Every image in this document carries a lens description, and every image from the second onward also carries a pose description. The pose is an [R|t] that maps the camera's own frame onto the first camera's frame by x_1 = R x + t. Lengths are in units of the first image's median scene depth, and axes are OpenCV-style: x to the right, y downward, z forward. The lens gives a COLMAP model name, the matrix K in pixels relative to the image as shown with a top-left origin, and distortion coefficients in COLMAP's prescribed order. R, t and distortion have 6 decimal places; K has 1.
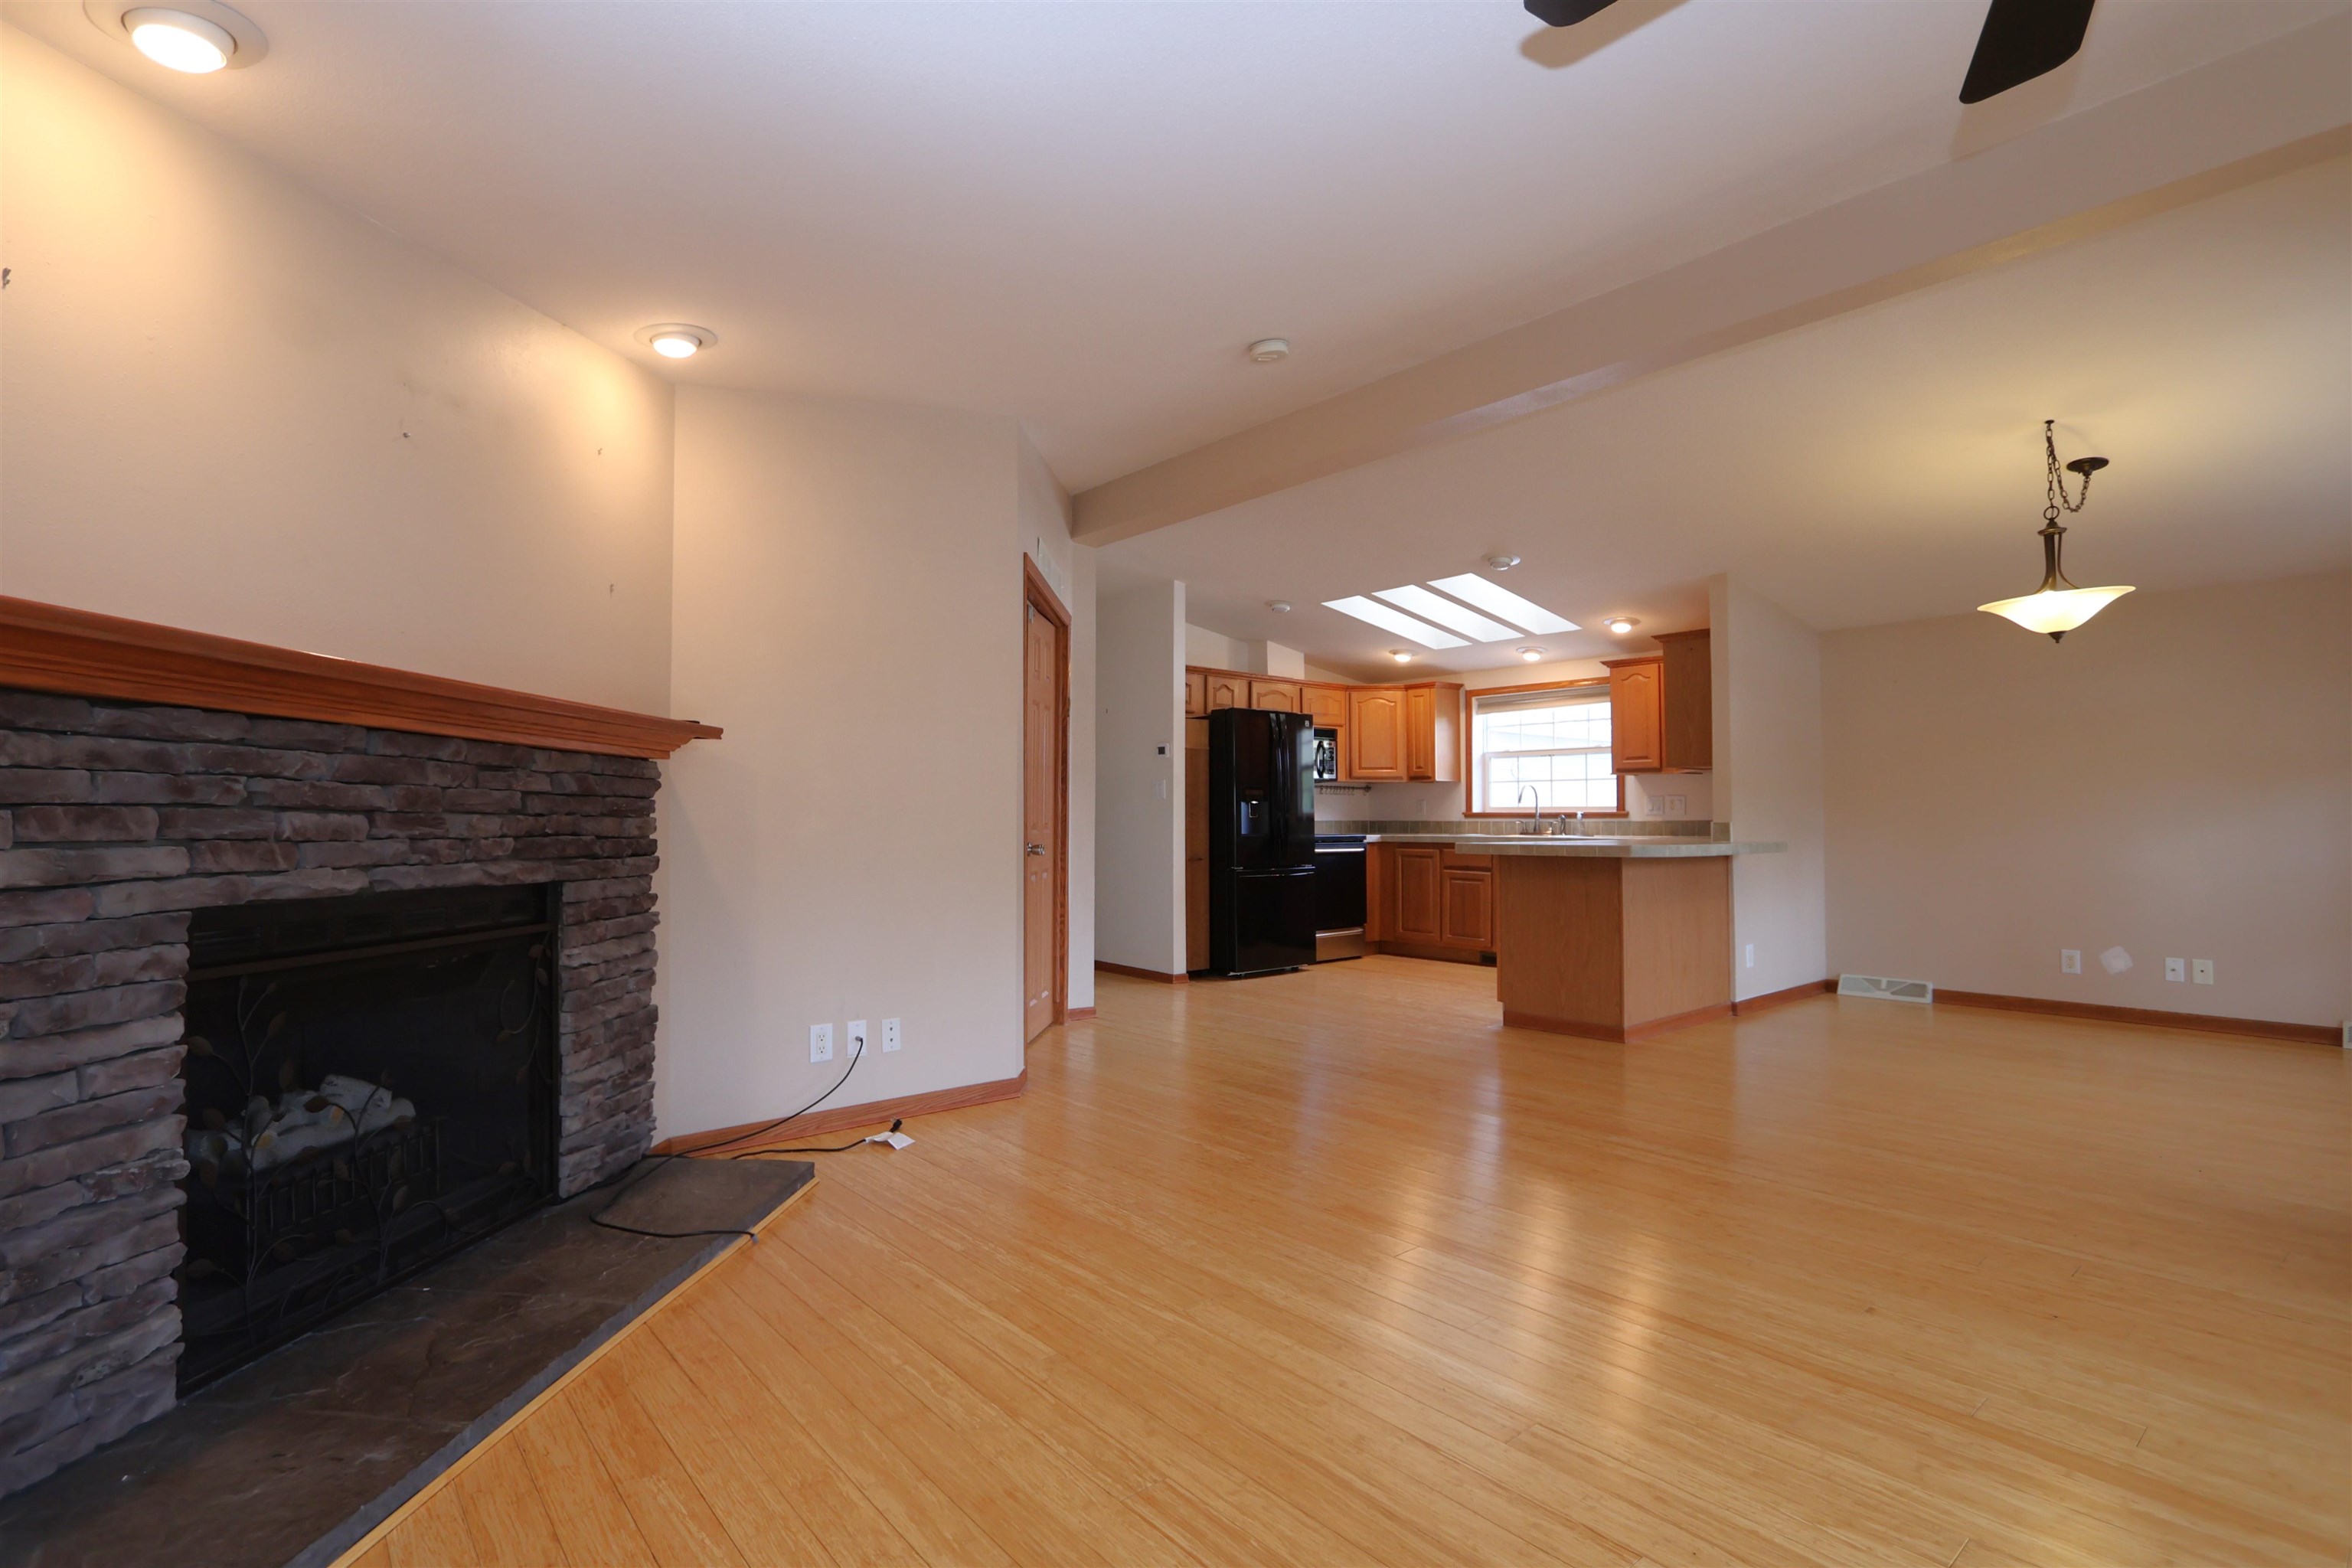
lens RADIAL K [[1100.0, 0, 1168.6], [0, 1100.0, 785.8], [0, 0, 1]] dist [-0.011849, -0.000616]
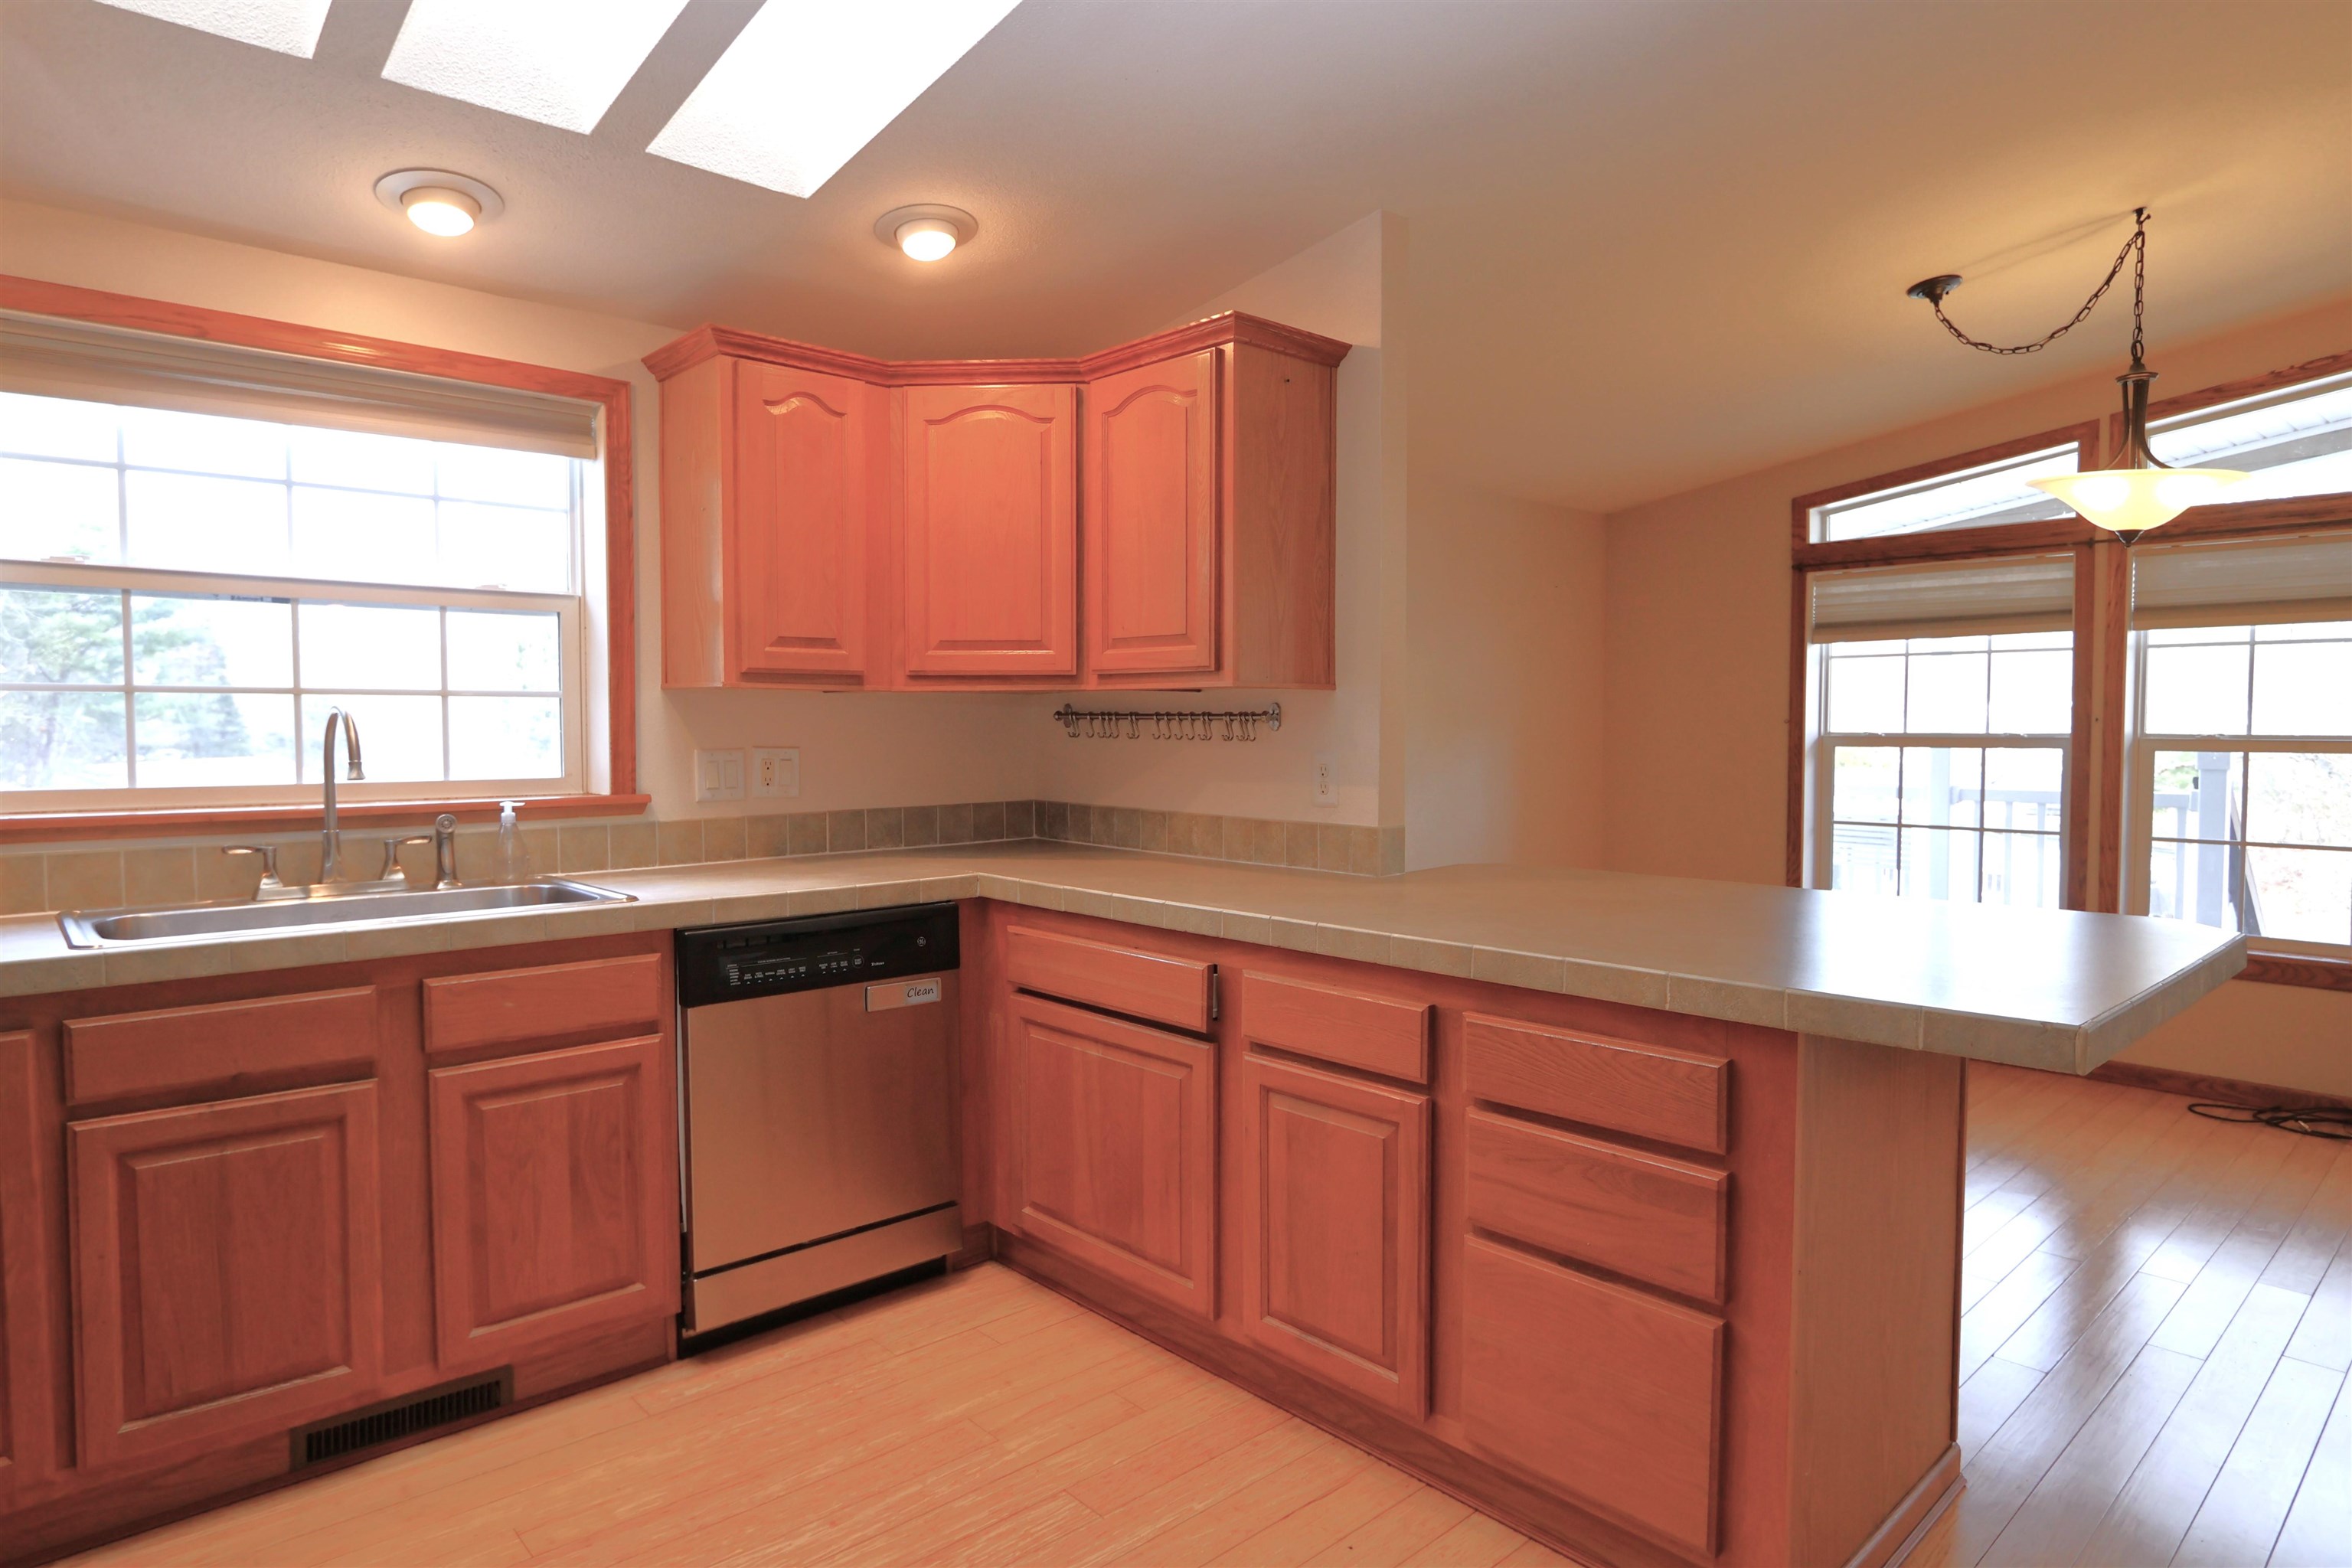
lens RADIAL K [[1294.7, 0, 1106.8], [0, 1294.7, 784.3], [0, 0, 1]] dist [-0.012781, -0.000577]
pose [[-0.021031, -0.041438, 0.998920, 0.021866], [-0.027499, 0.998787, 0.040853, 0.000204], [-0.999401, -0.026610, -0.022145, 1.078171]]
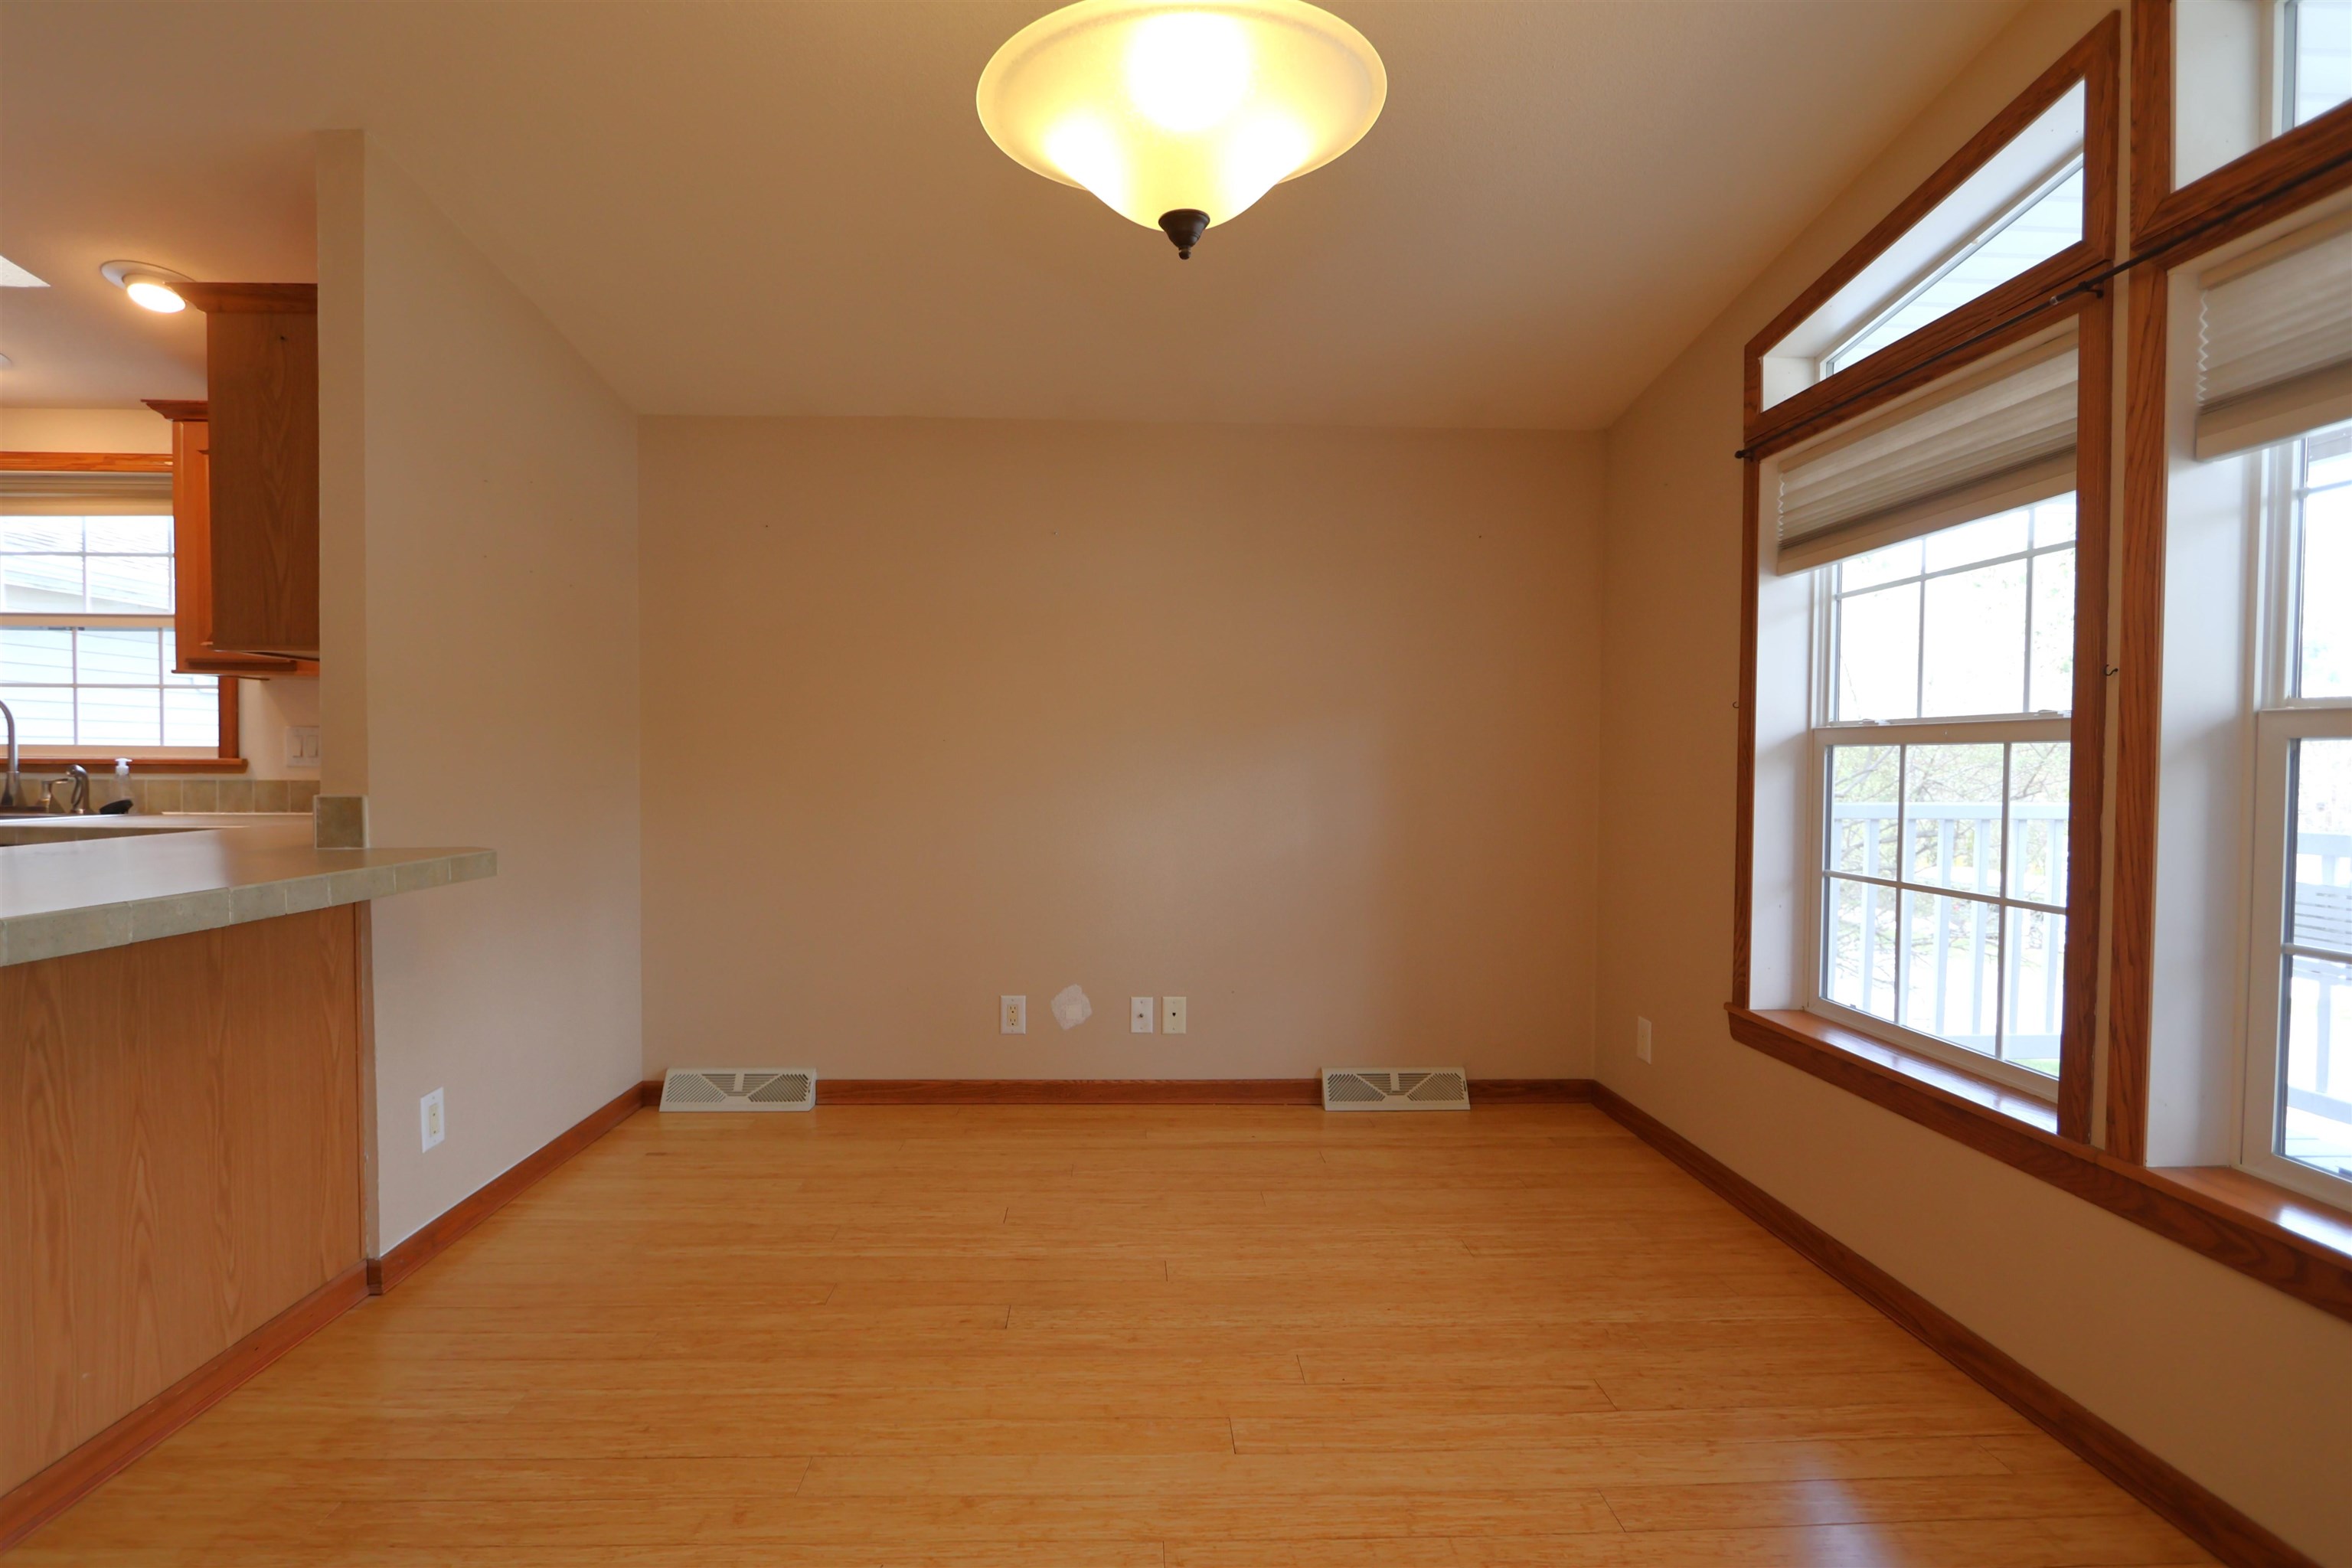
lens RADIAL K [[1100.0, 0, 1168.6], [0, 1100.0, 785.8], [0, 0, 1]] dist [-0.011849, -0.000616]
pose [[0.610999, -0.017353, 0.791441, 0.365053], [-0.032307, 0.998380, 0.046831, 0.001137], [-0.790972, -0.054183, 0.609449, 0.520257]]
